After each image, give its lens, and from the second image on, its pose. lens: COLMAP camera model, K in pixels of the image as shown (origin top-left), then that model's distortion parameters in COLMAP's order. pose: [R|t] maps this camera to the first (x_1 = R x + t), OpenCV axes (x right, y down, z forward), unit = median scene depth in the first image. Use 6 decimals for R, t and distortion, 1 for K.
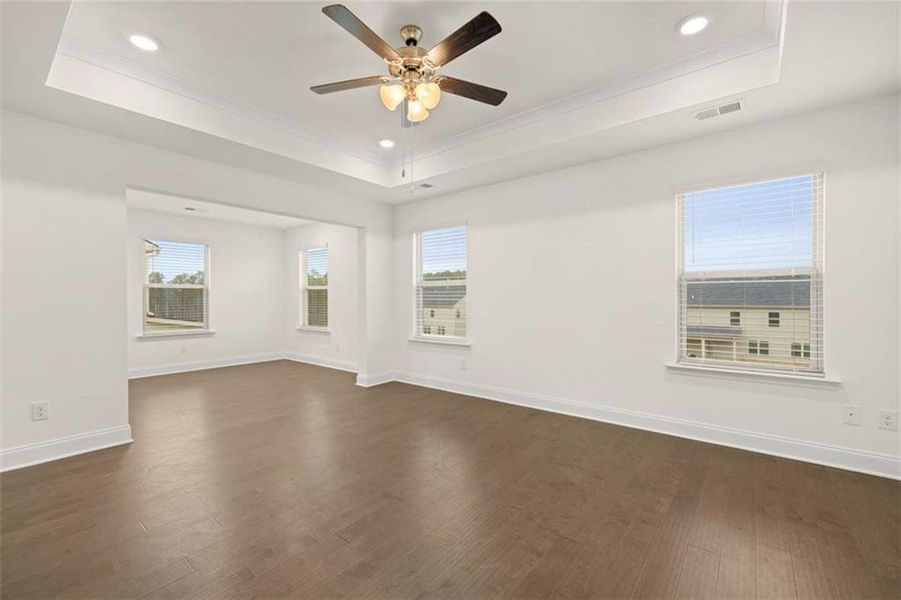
lens RADIAL K [[383.6, 0, 448.2], [0, 383.6, 297.1], [0, 0, 1]] dist [0.016481, -0.000424]
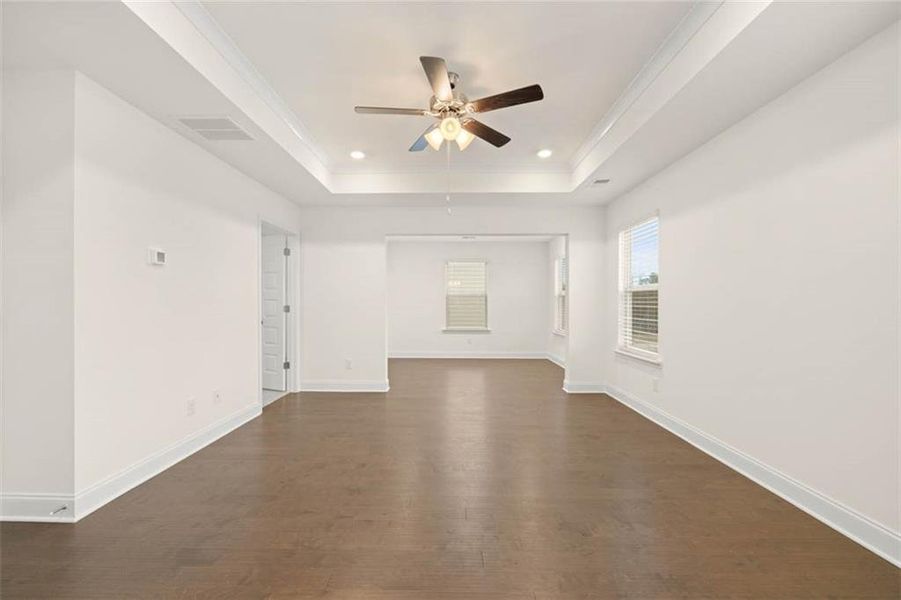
lens RADIAL K [[383.6, 0, 443.6], [0, 383.6, 302.1], [0, 0, 1]] dist [0.016481, -0.000424]
pose [[0.614095, 0.001716, -0.789230, 0.382162], [-0.002914, 0.999996, -0.000093, -0.002168], [0.789227, 0.002357, 0.614097, 0.125783]]
